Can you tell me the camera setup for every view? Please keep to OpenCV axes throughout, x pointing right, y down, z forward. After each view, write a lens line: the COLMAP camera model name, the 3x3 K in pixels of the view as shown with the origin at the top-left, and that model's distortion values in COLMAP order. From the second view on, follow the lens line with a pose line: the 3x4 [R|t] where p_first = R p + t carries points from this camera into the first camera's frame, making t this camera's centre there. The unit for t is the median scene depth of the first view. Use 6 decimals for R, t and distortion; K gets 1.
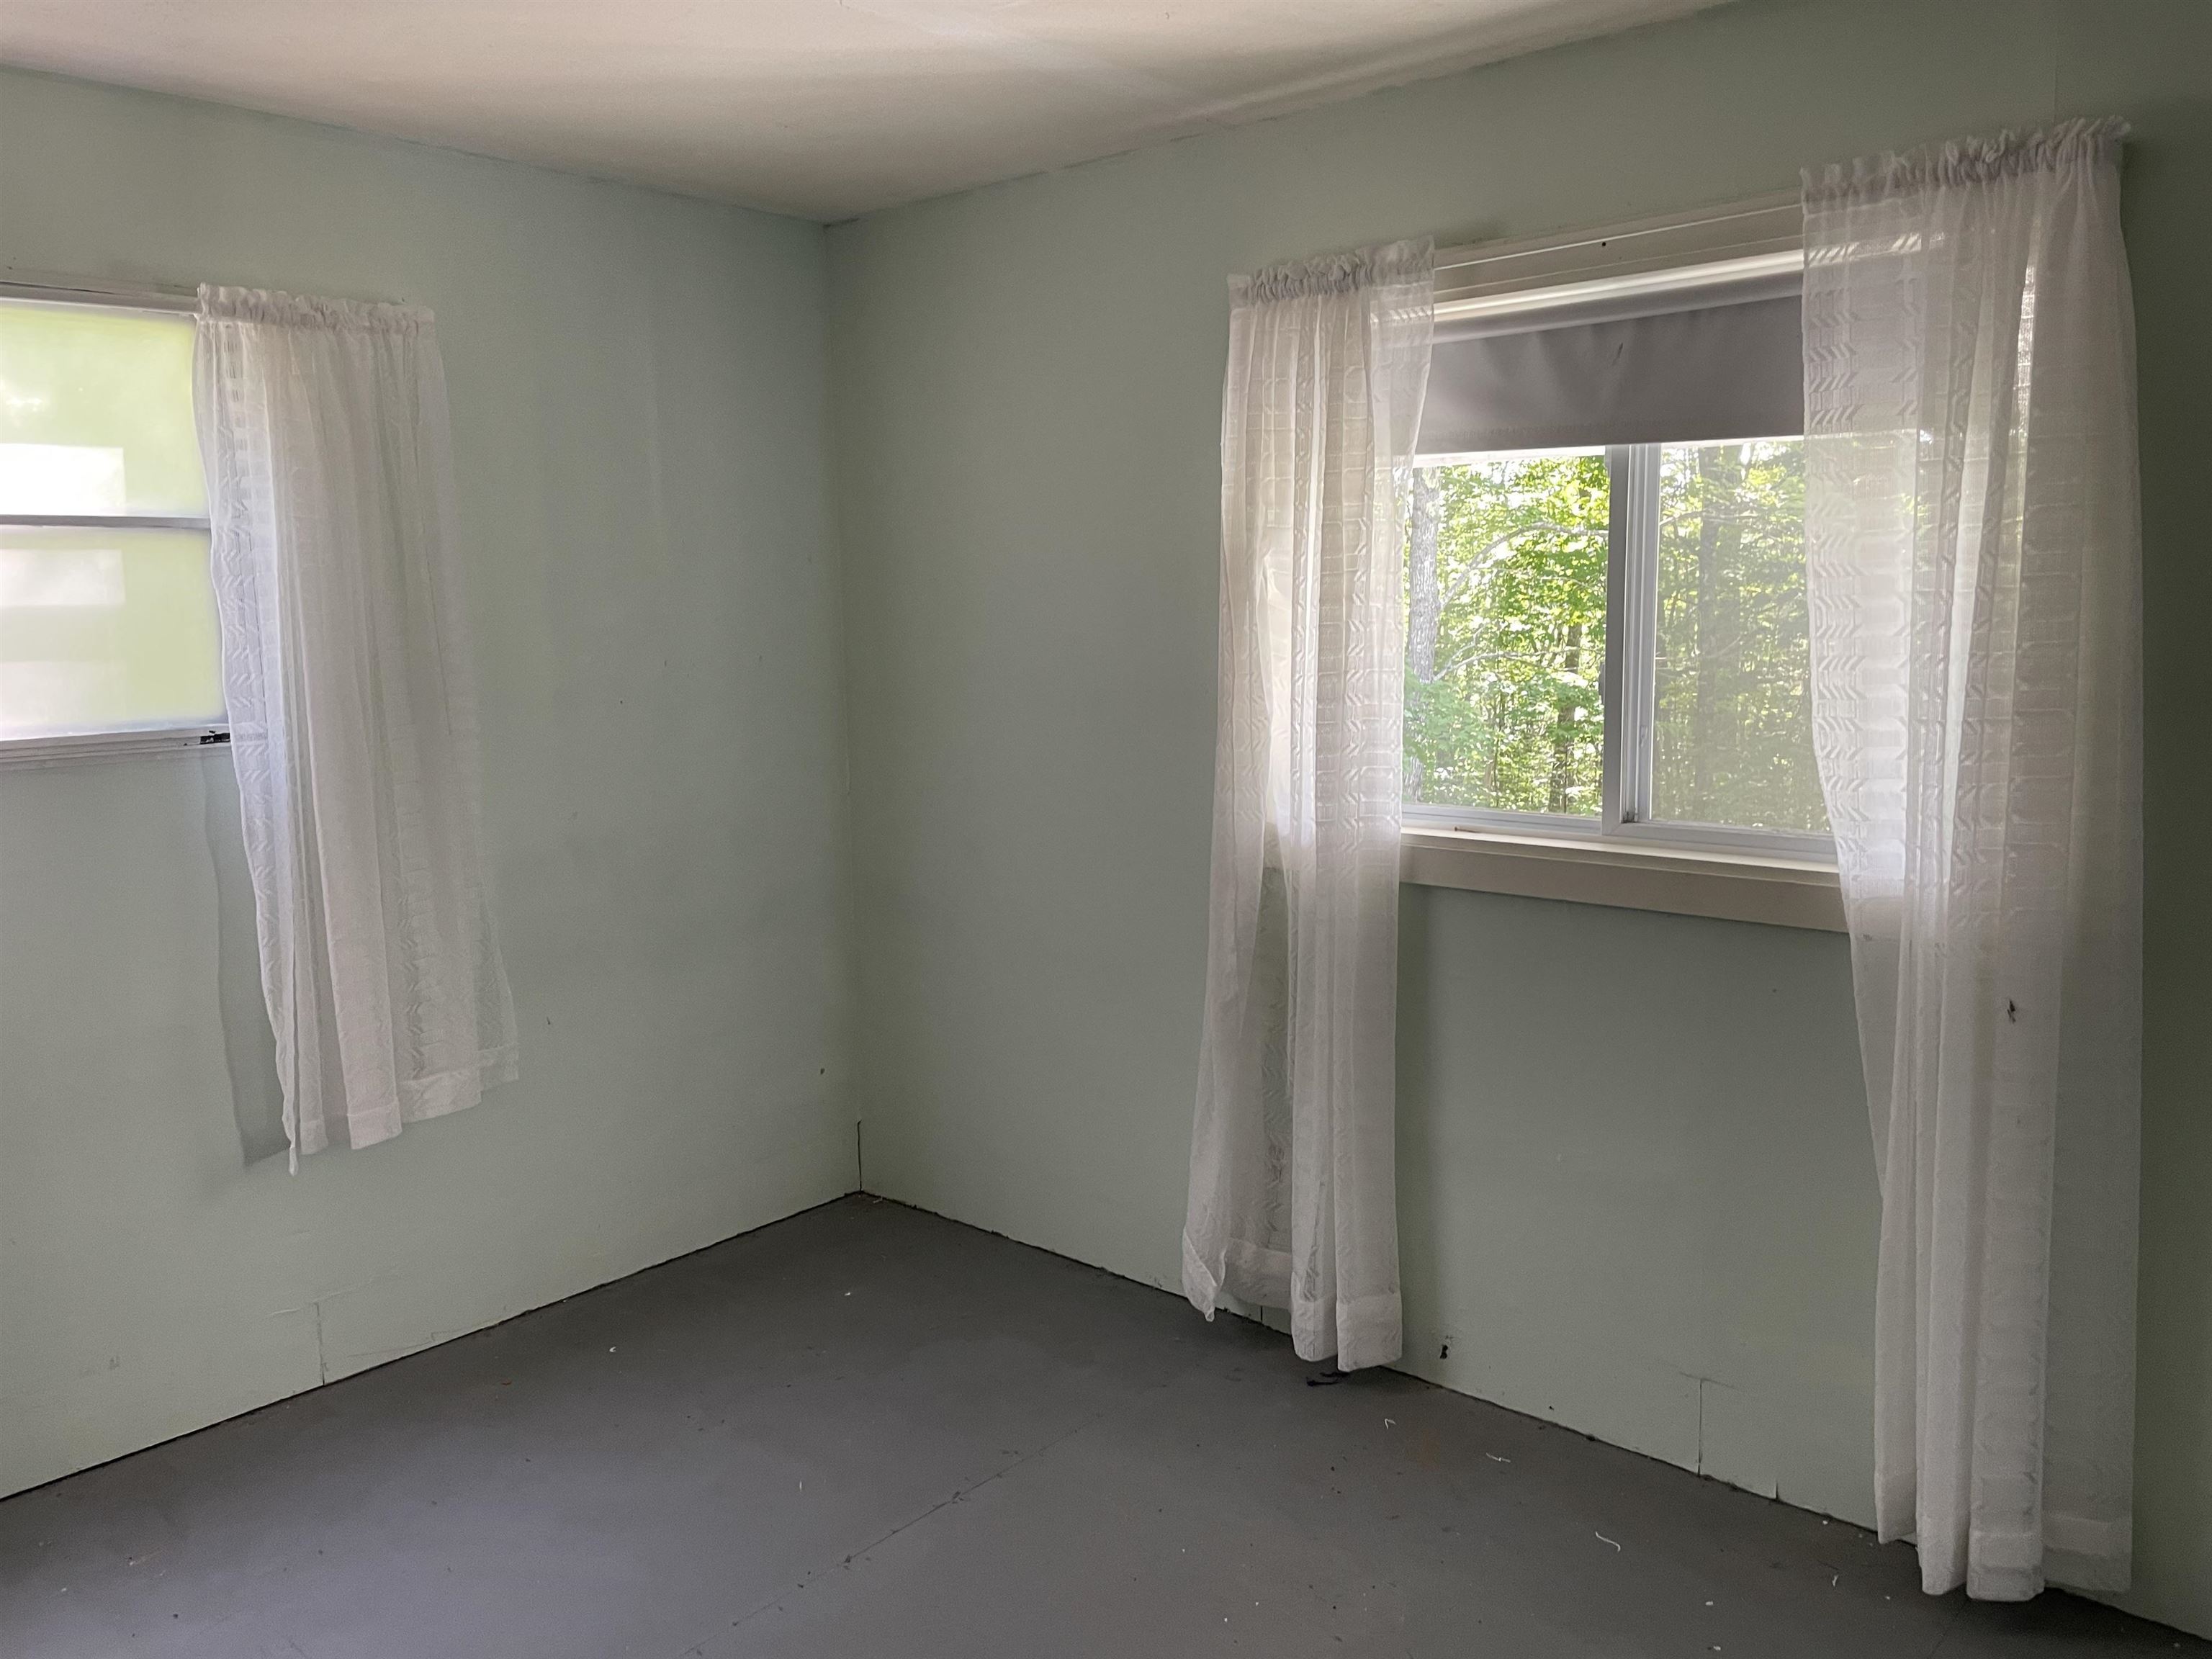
lens RADIAL K [[1674.5, 0, 1106.0], [0, 1674.5, 829.5], [0, 0, 1]] dist [0.090385, -0.119806]
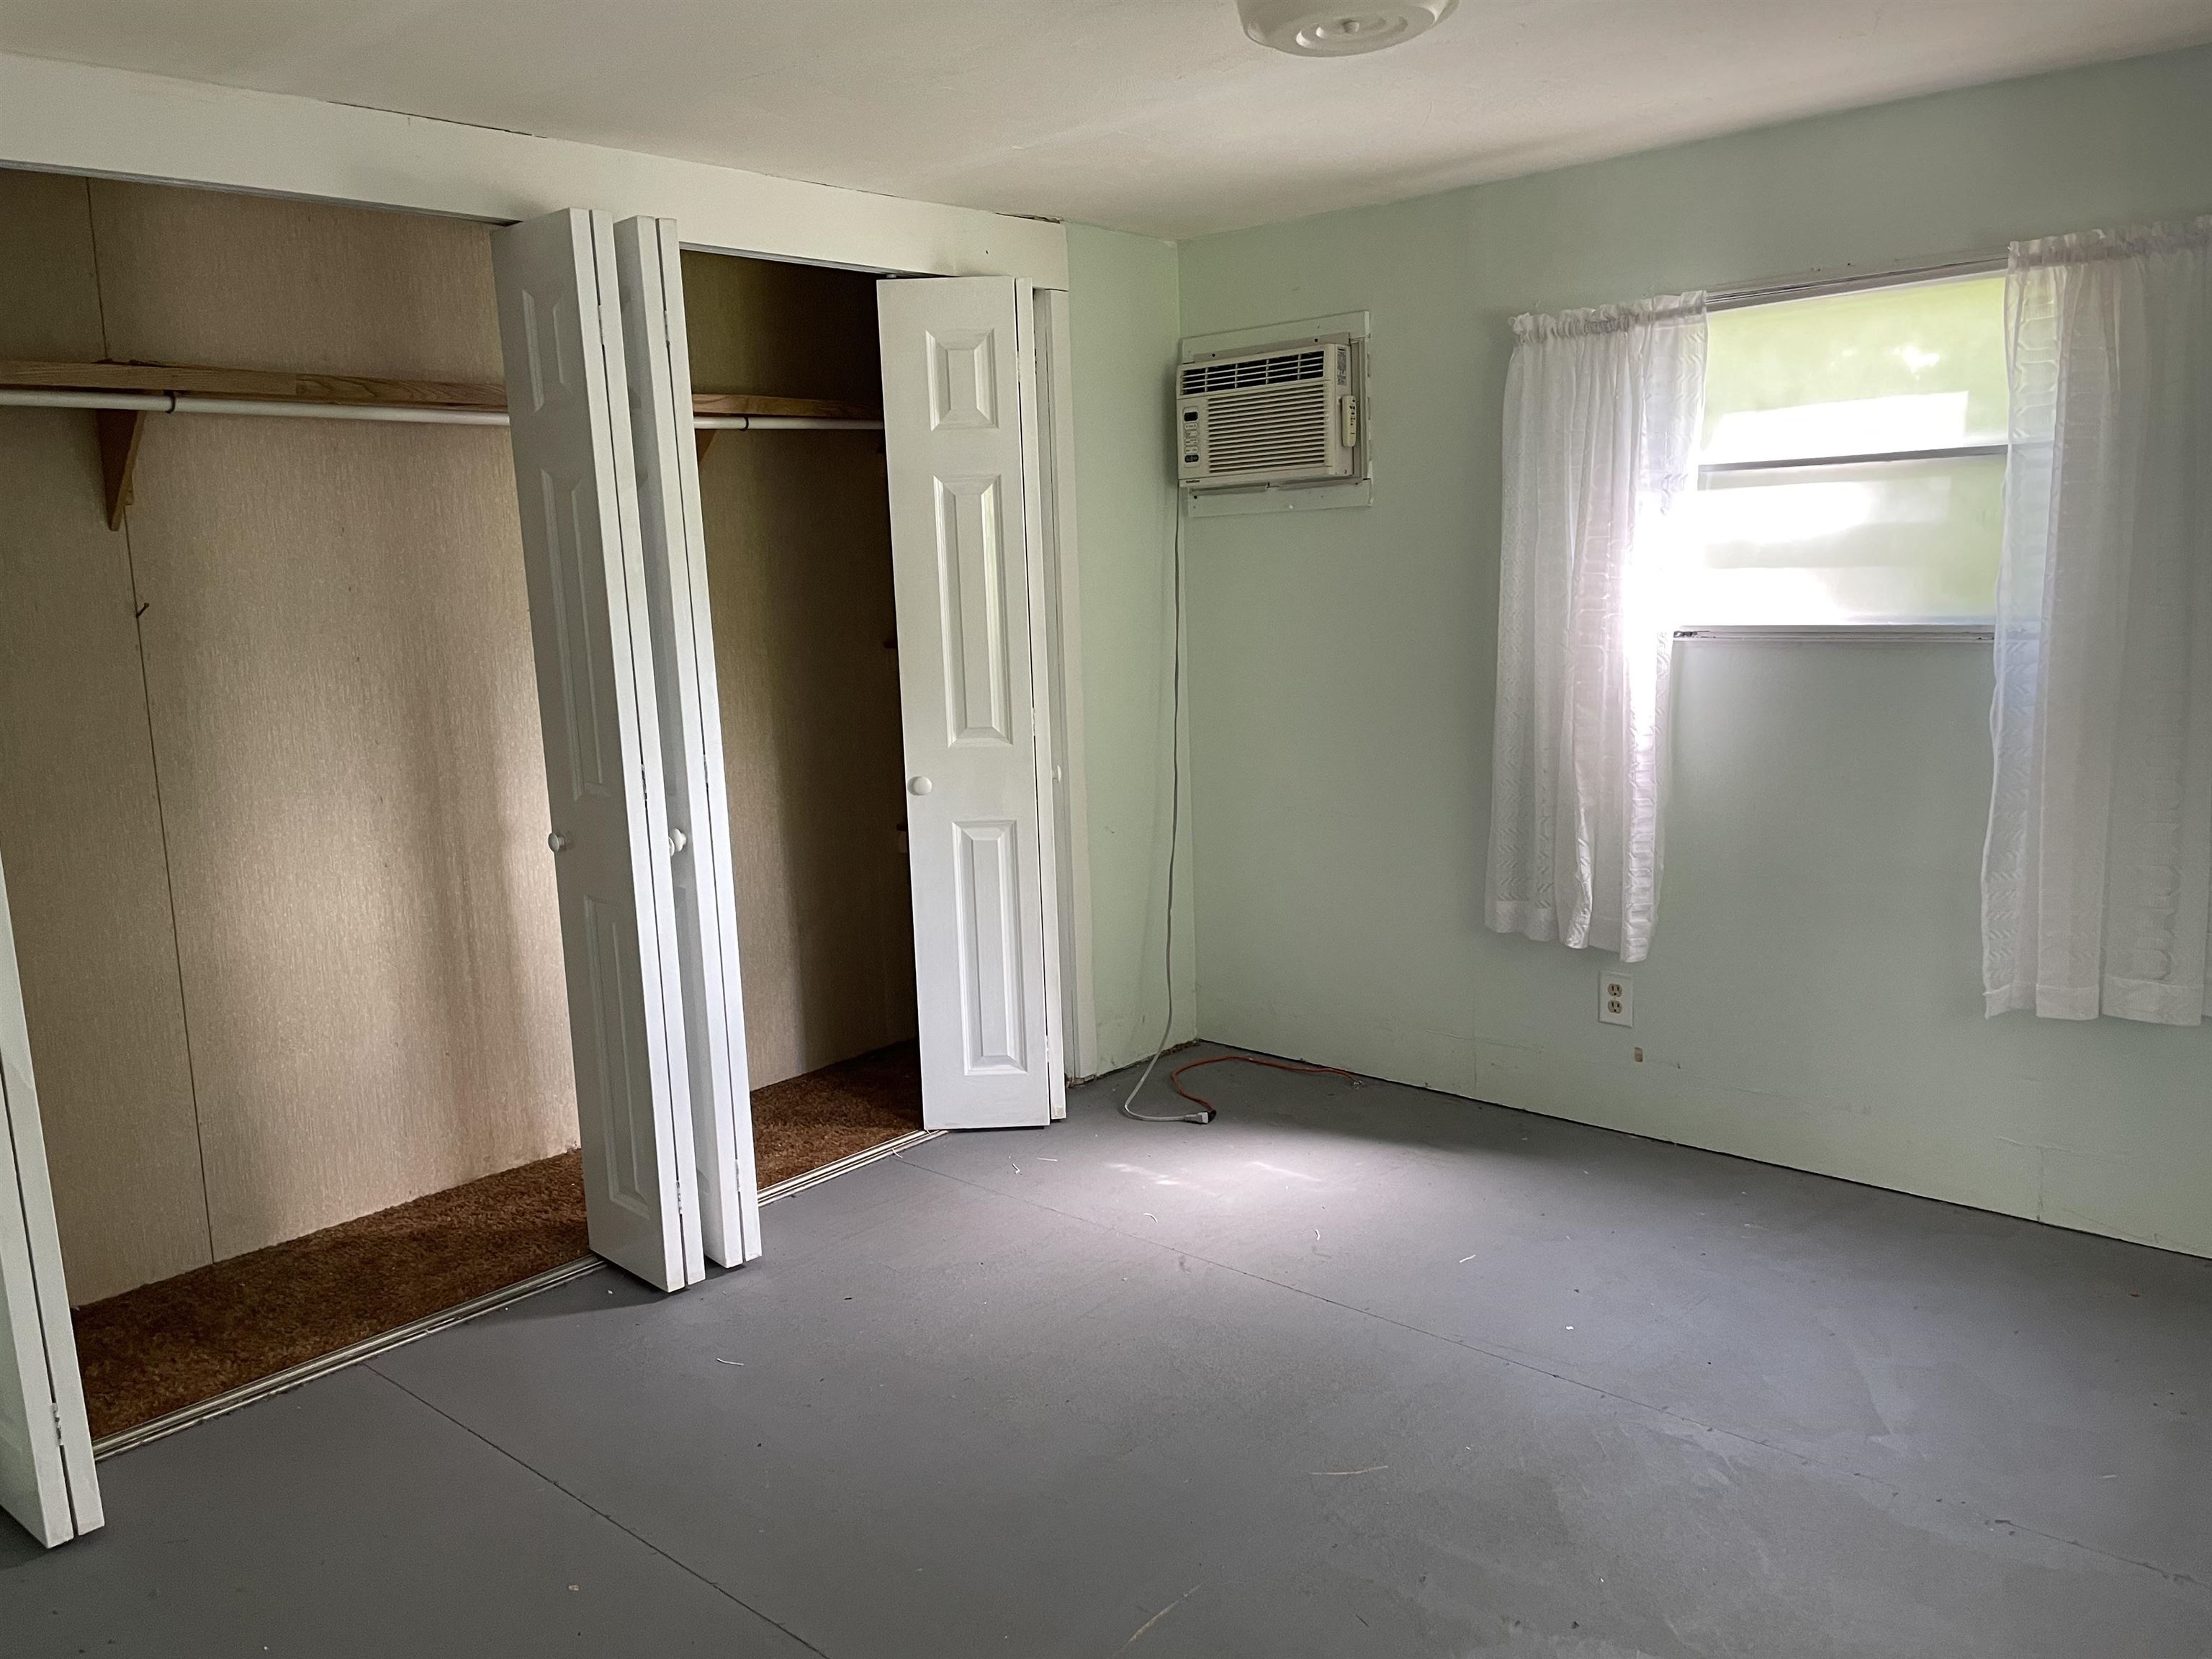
lens RADIAL K [[1674.5, 0, 1106.0], [0, 1674.5, 829.5], [0, 0, 1]] dist [0.090385, -0.119806]
pose [[-0.011611, 0.186643, -0.982359, 0.676101], [-0.093580, 0.977911, 0.186904, -0.086542], [0.995544, 0.094099, 0.006112, 0.406567]]
